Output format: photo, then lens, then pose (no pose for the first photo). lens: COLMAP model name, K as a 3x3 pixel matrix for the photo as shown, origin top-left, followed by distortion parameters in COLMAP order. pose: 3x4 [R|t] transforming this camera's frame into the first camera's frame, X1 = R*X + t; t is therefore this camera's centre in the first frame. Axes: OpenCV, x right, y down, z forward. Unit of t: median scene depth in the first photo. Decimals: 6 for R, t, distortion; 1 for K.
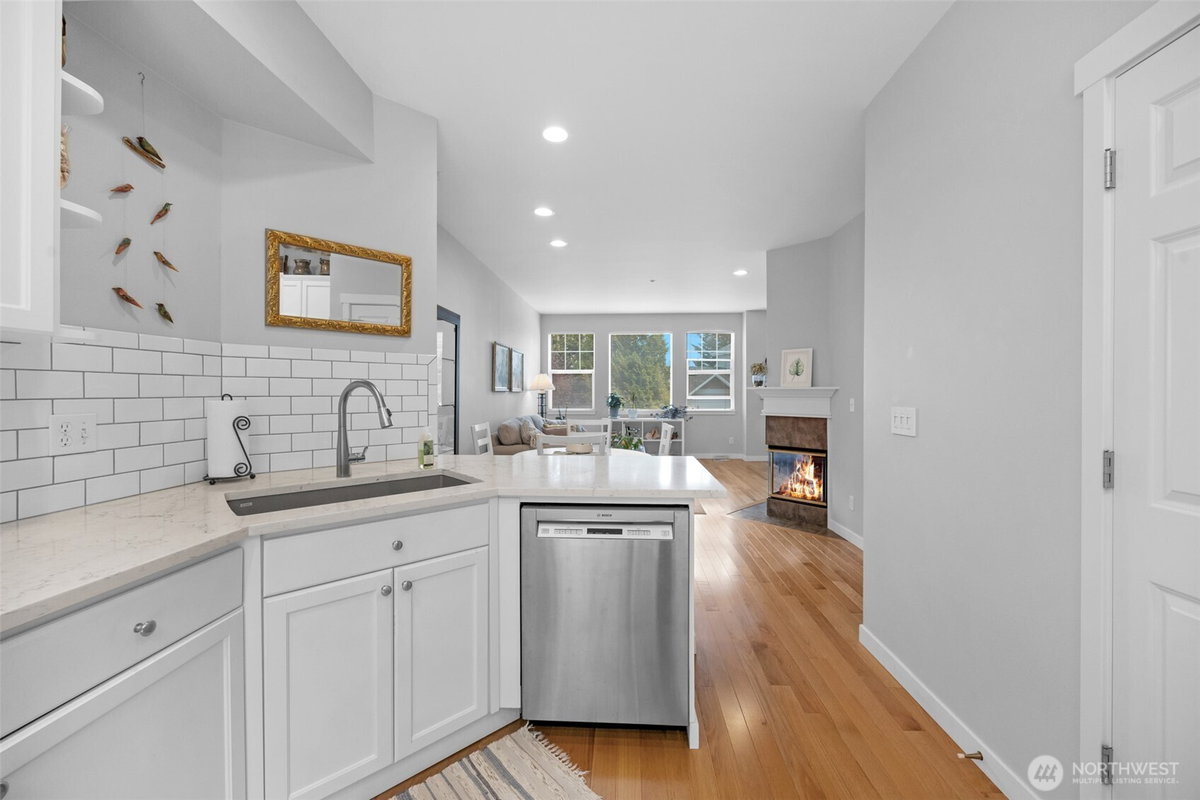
lens RADIAL K [[484.9, 0, 614.5], [0, 484.9, 397.1], [0, 0, 1]] dist [-0.006808, 0.001238]
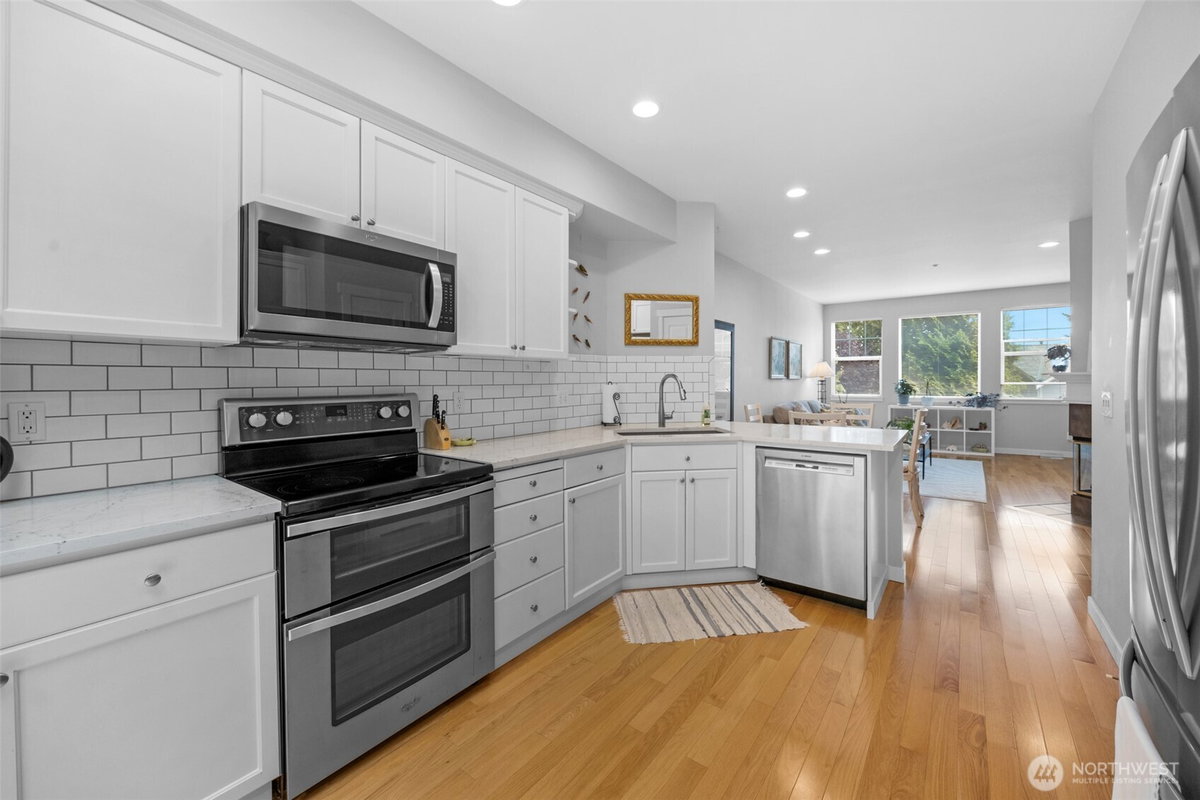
lens RADIAL K [[484.9, 0, 604.4], [0, 484.9, 382.6], [0, 0, 1]] dist [-0.006808, 0.001238]
pose [[0.816214, -0.001560, -0.577747, 0.284067], [-0.000125, 0.999996, -0.002876, 0.002883], [0.577749, 0.002419, 0.816211, -0.550023]]
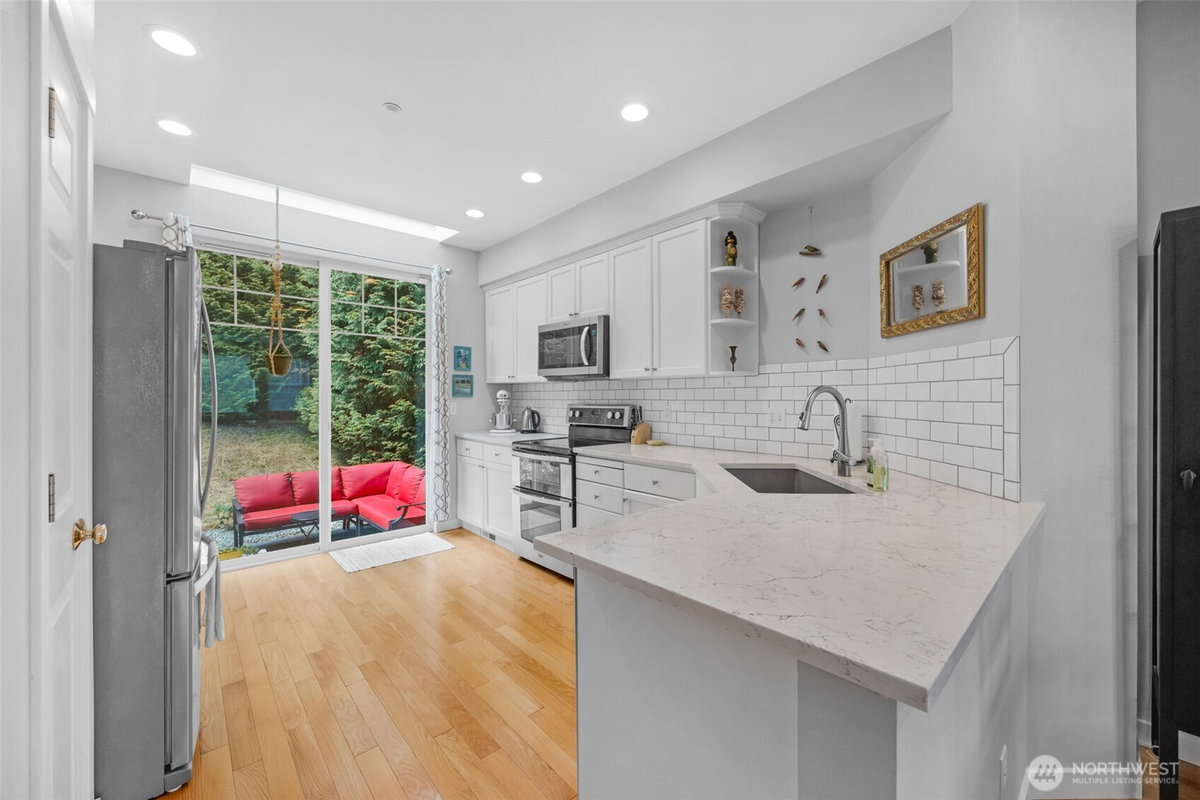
lens RADIAL K [[484.9, 0, 605.6], [0, 484.9, 392.4], [0, 0, 1]] dist [-0.006808, 0.001238]
pose [[-0.740299, -0.008016, -0.672230, 0.502231], [-0.007751, 0.999964, -0.003389, -0.011621], [0.672233, 0.002702, -0.740334, 1.319737]]
